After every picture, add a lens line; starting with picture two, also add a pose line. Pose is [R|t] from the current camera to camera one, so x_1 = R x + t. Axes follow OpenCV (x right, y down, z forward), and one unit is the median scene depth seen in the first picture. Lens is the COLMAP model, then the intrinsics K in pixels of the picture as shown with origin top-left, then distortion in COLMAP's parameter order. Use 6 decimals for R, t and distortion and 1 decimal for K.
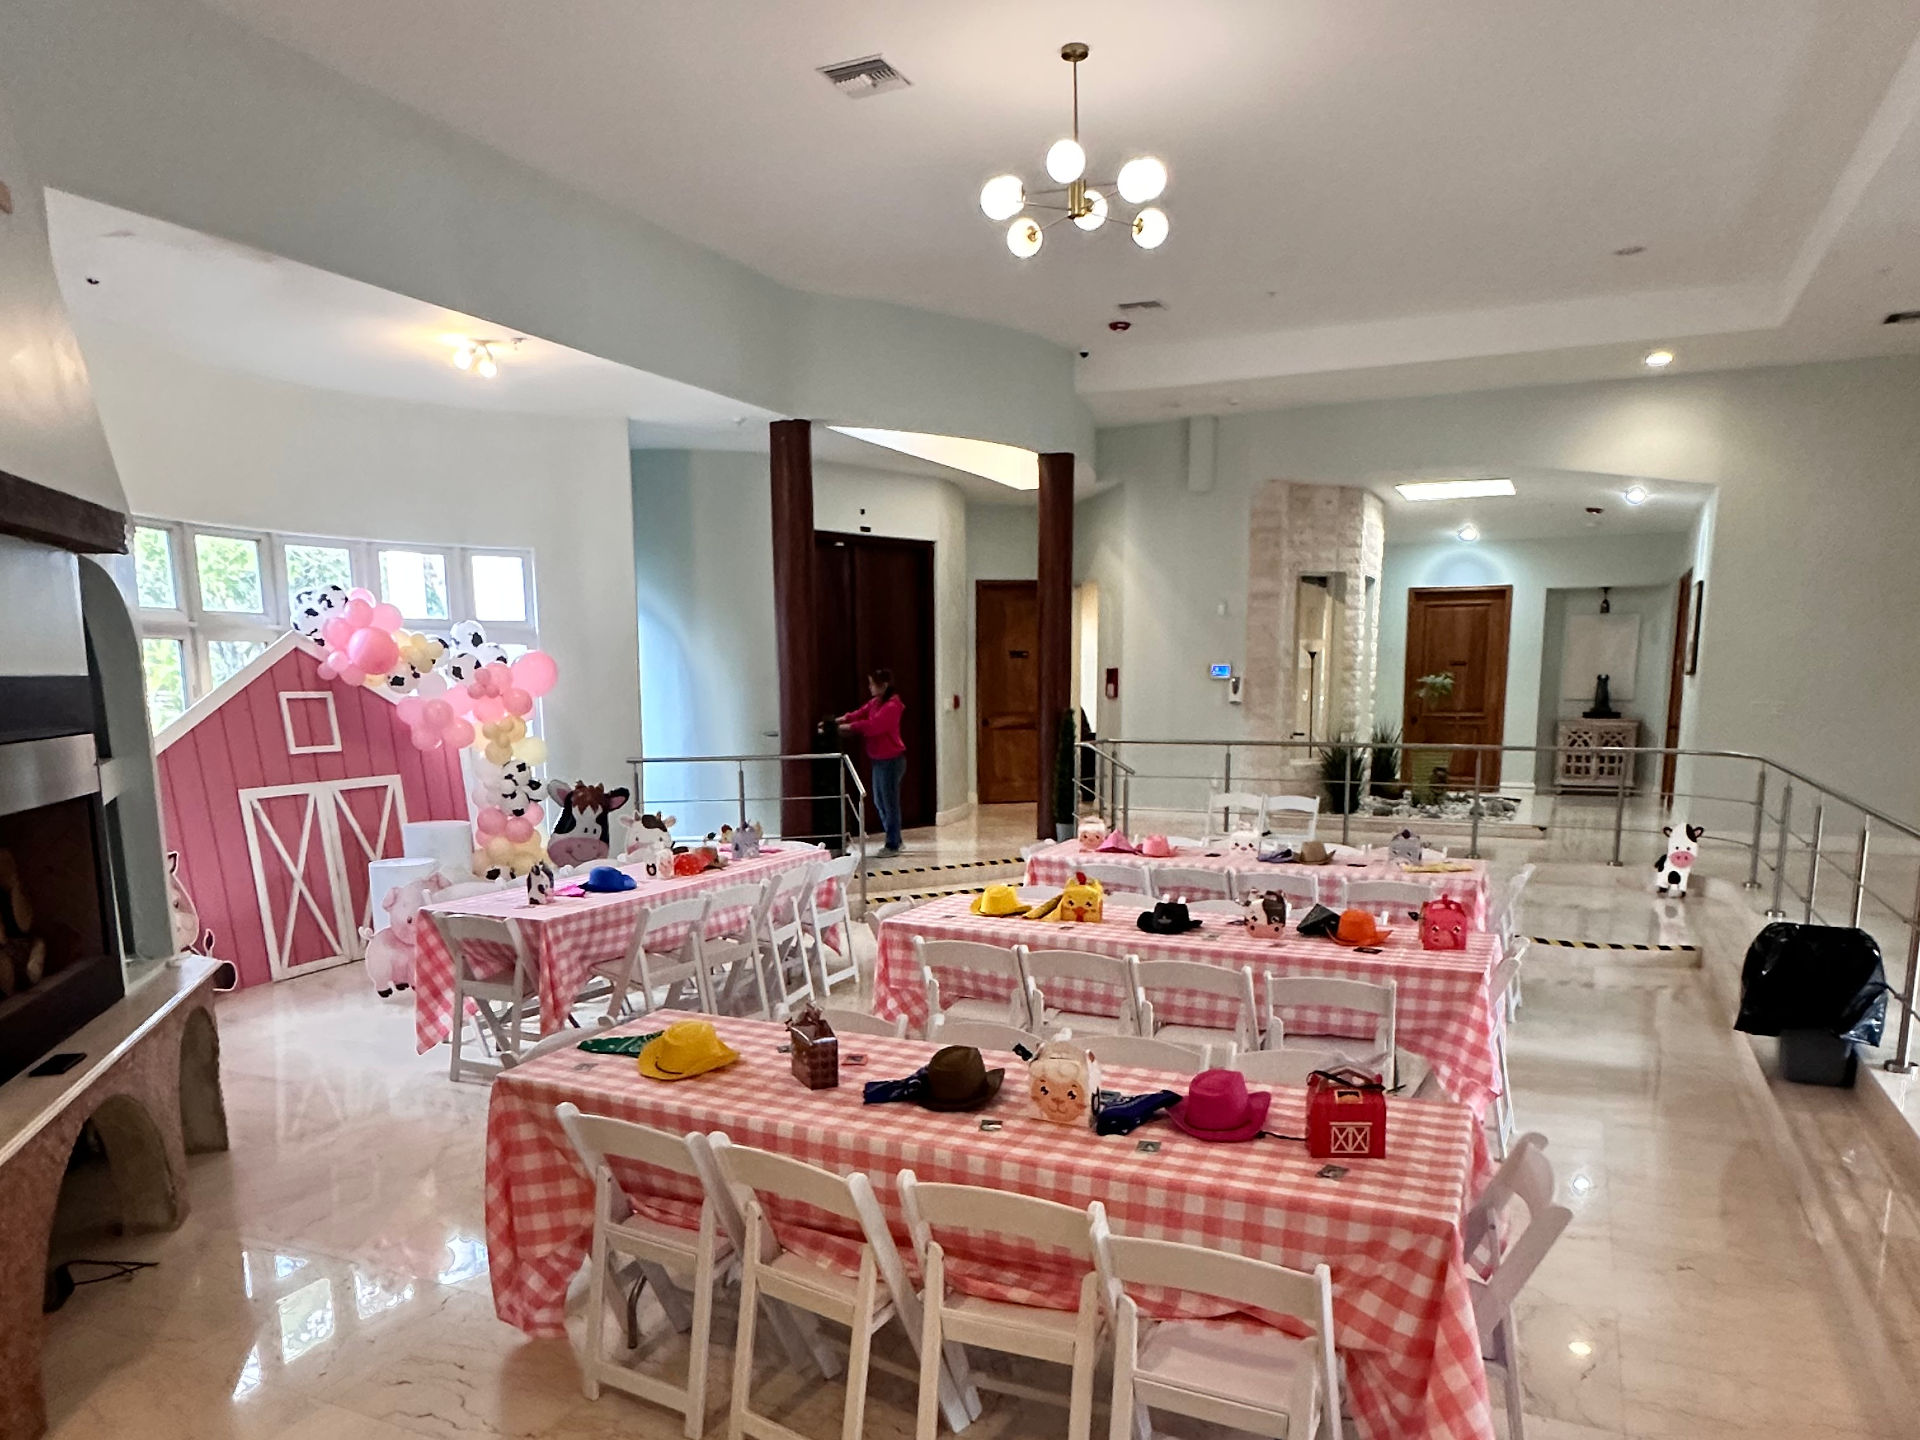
lens RADIAL K [[1286.1, 0, 950.2], [0, 1286.1, 894.2], [0, 0, 1]] dist [-0.000012, 0.003007]
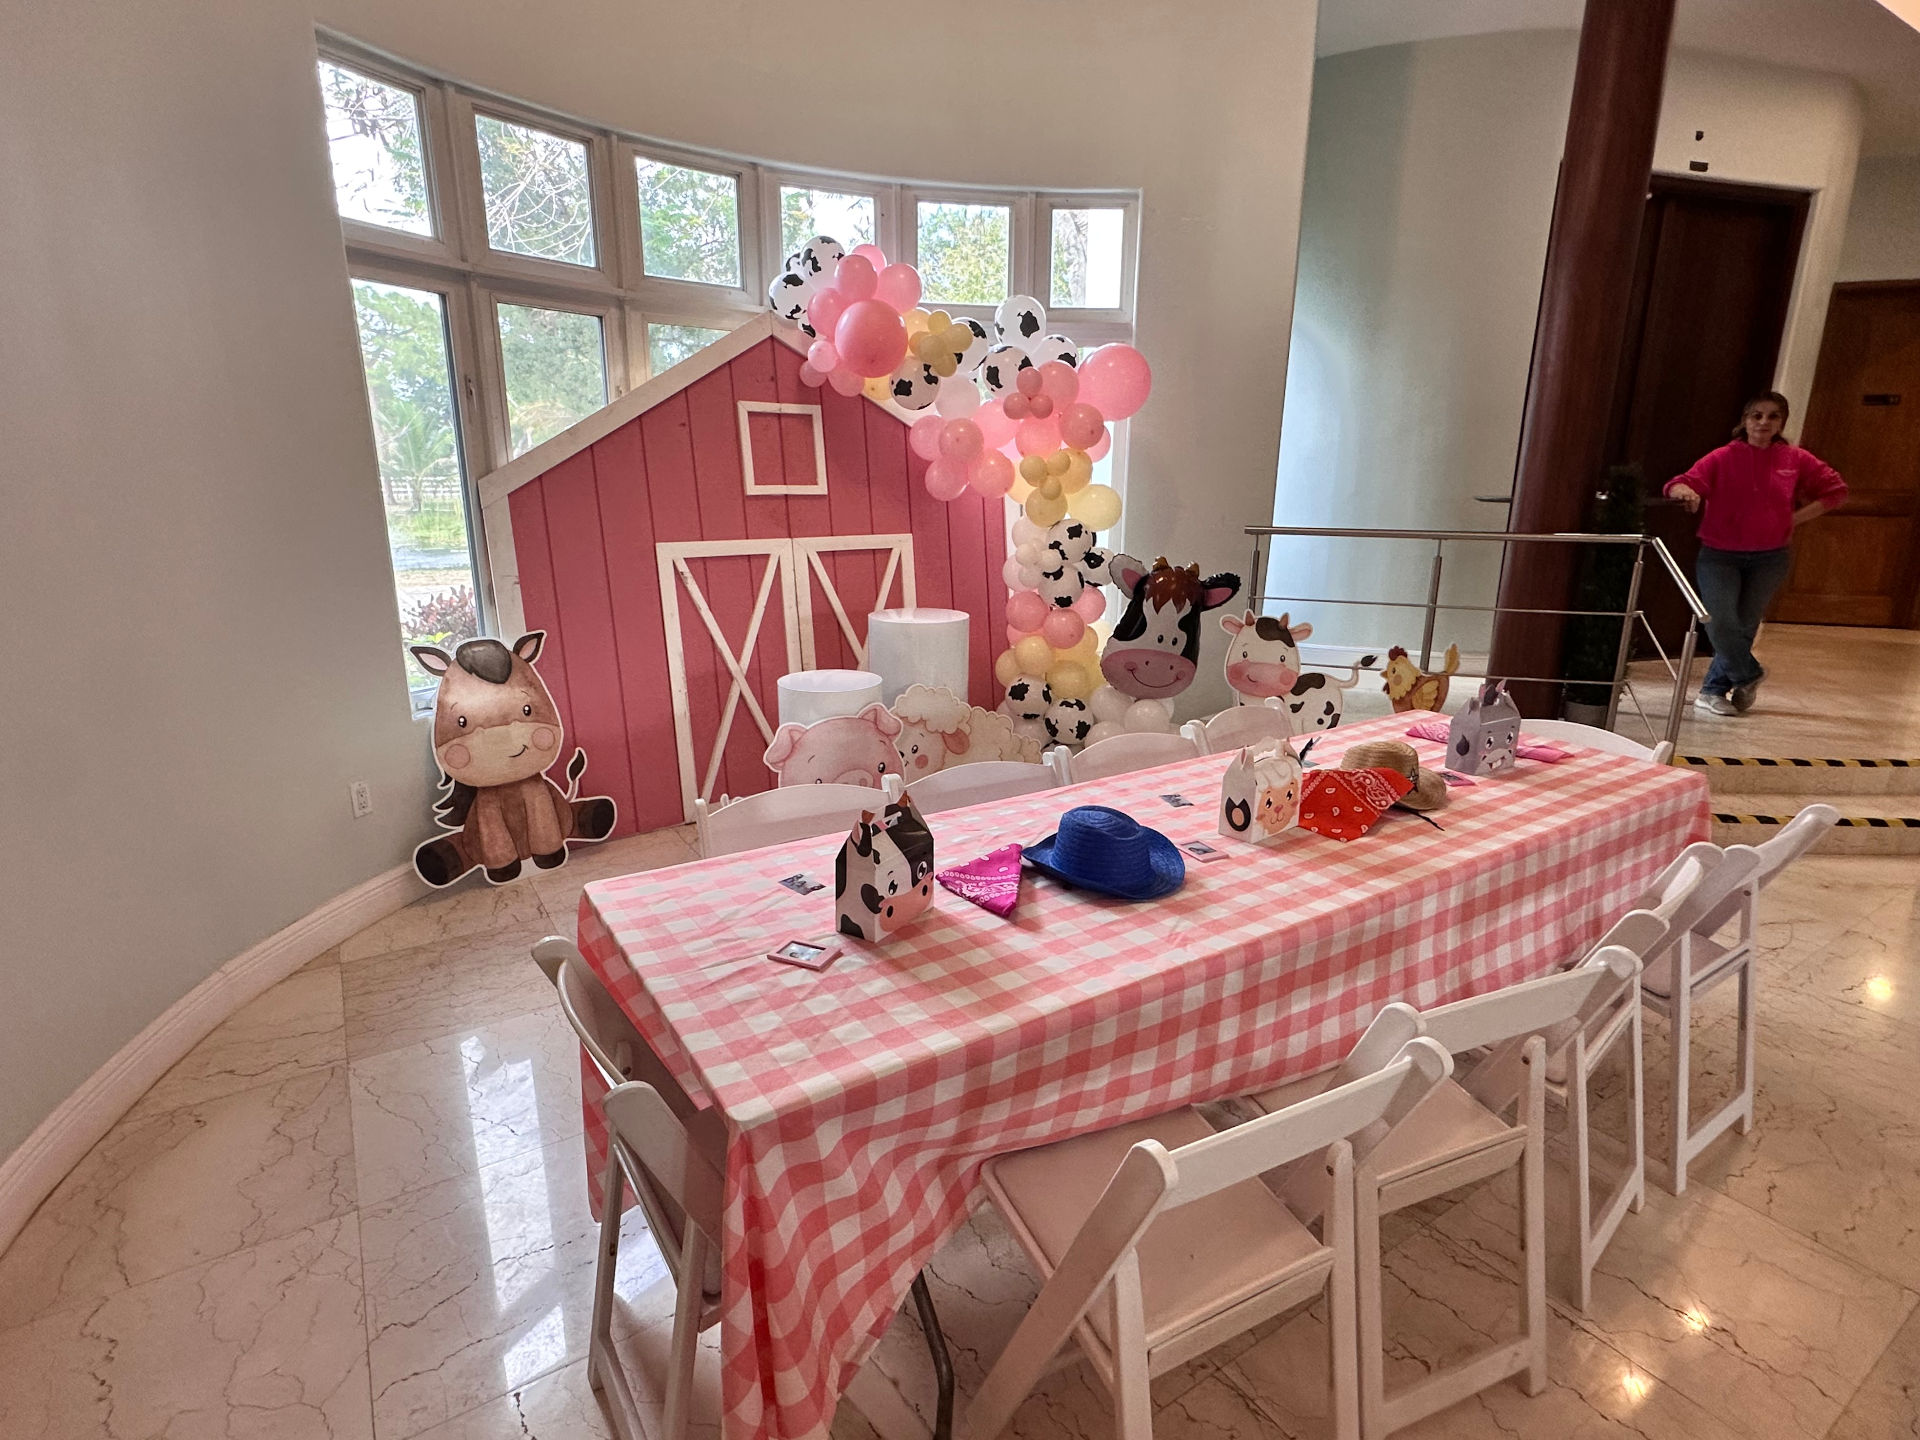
lens RADIAL K [[977.3, 0, 960.0], [0, 977.3, 720.0], [0, 0, 1]] dist [-0.002718, 0.000130]
pose [[0.852737, 0.143955, -0.502112, -0.125114], [-0.102393, 0.988692, 0.109563, -0.053352], [0.512206, -0.042016, 0.857834, 0.550892]]
